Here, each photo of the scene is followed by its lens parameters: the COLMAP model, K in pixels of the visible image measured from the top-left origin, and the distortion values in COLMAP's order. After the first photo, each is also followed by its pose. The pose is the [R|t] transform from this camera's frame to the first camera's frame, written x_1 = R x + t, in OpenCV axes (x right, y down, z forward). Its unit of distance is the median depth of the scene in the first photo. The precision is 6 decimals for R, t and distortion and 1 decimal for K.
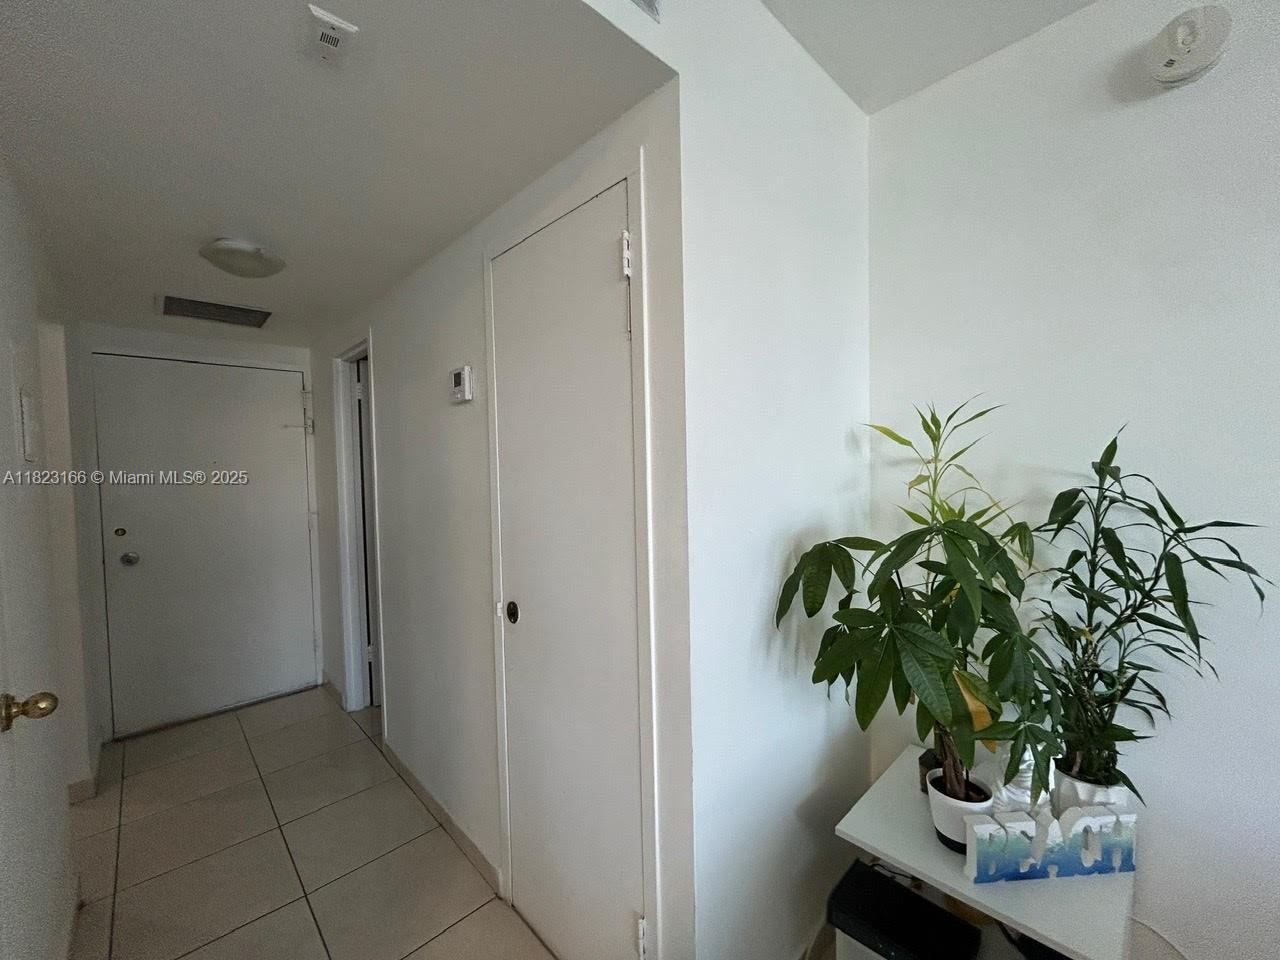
lens RADIAL K [[516.0, 0, 645.6], [0, 516.0, 477.7], [0, 0, 1]] dist [0.008436, 0.000132]
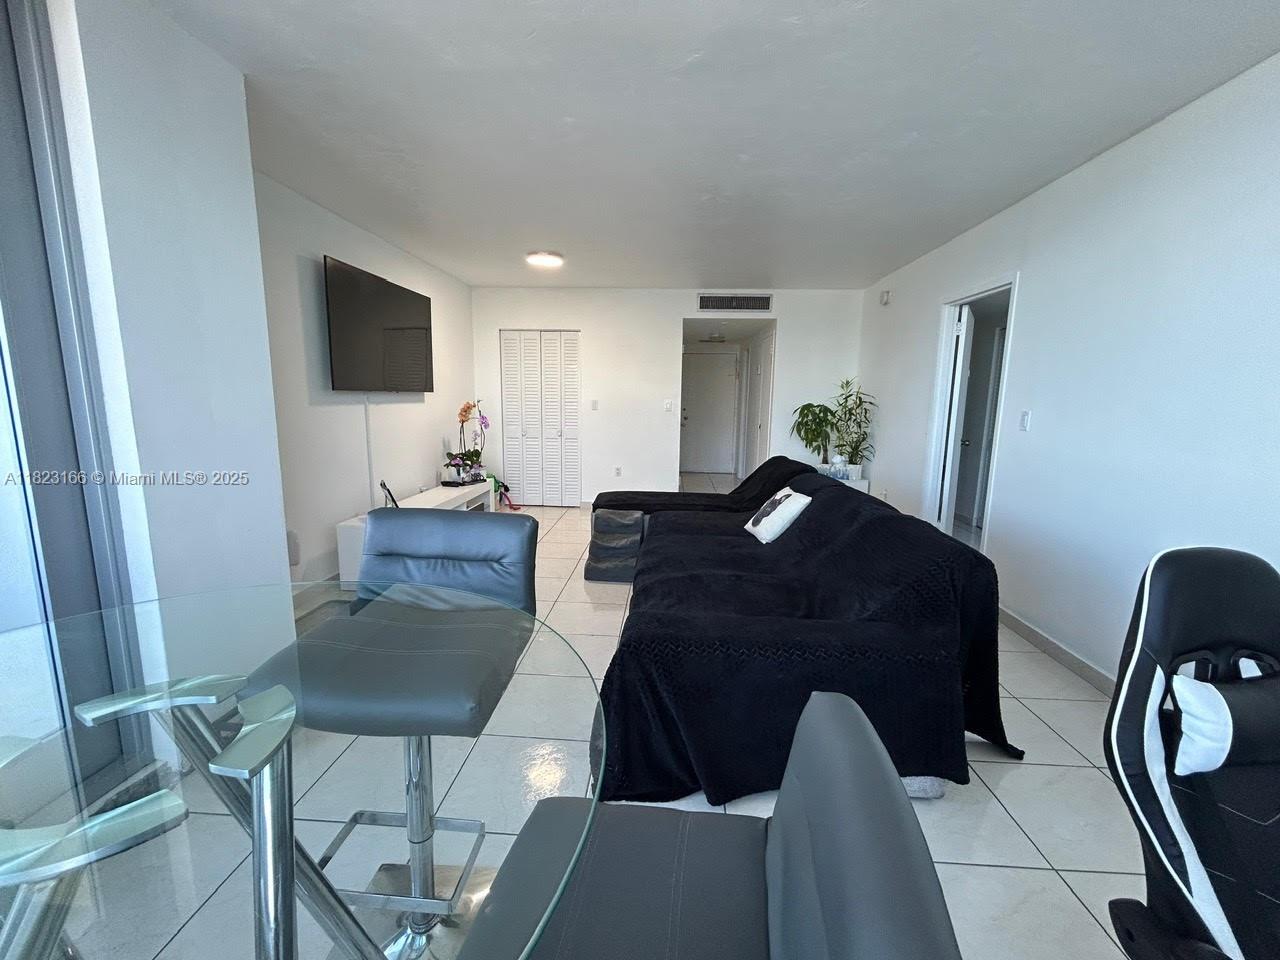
lens RADIAL K [[516.0, 0, 645.6], [0, 516.0, 477.7], [0, 0, 1]] dist [0.008436, 0.000132]
pose [[0.678112, 0.147485, -0.720008, 1.195088], [-0.049162, 0.986567, 0.155785, 0.036091], [0.733312, -0.070243, 0.676254, -1.378333]]
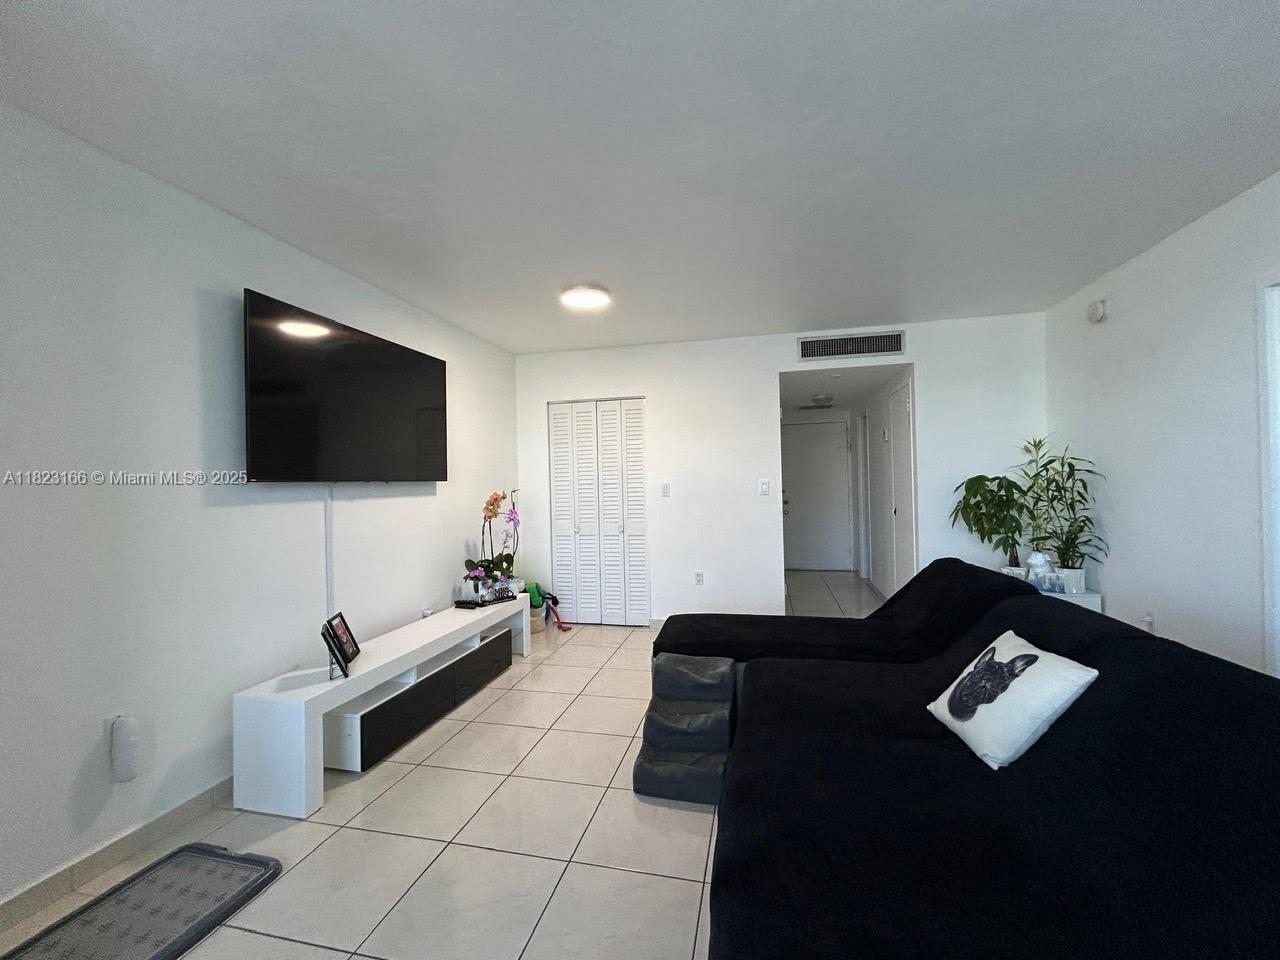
lens RADIAL K [[516.0, 0, 645.6], [0, 516.0, 477.7], [0, 0, 1]] dist [0.008436, 0.000132]
pose [[0.540662, 0.003114, -0.841234, 0.833985], [-0.009210, 0.999955, -0.002218, 0.046415], [0.841189, 0.008947, 0.540667, -1.028656]]
